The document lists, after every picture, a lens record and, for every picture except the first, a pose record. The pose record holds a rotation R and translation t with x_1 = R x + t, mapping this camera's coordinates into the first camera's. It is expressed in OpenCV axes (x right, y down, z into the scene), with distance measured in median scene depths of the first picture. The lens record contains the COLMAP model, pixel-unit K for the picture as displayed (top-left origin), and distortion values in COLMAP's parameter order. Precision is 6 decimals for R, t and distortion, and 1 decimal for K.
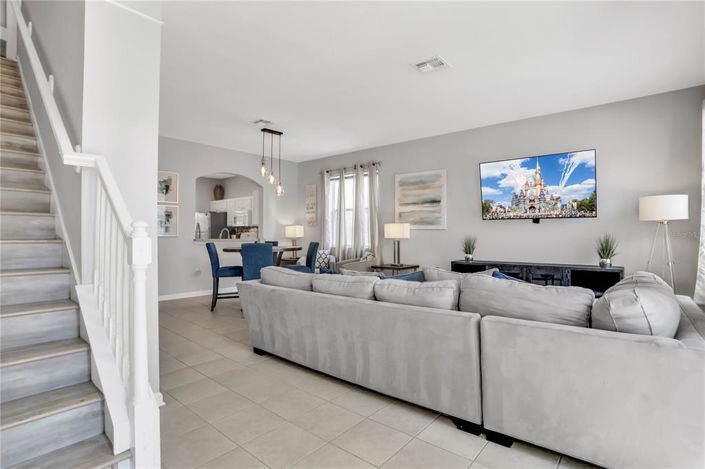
lens RADIAL K [[352.0, 0, 354.0], [0, 352.0, 236.2], [0, 0, 1]] dist [-0.080455, 0.040783]
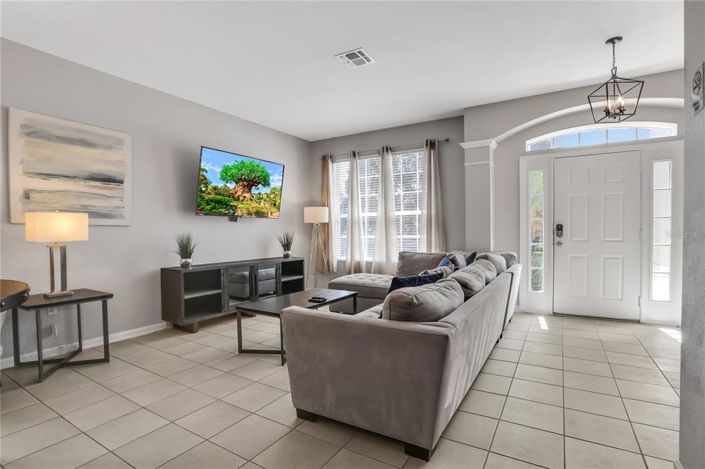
lens RADIAL K [[352.0, 0, 354.0], [0, 352.0, 236.2], [0, 0, 1]] dist [-0.080455, 0.040783]
pose [[-0.136595, -0.016382, 0.990491, -0.432543], [0.004373, 0.999844, 0.017140, -0.008355], [-0.990617, 0.006673, -0.136502, 0.656032]]
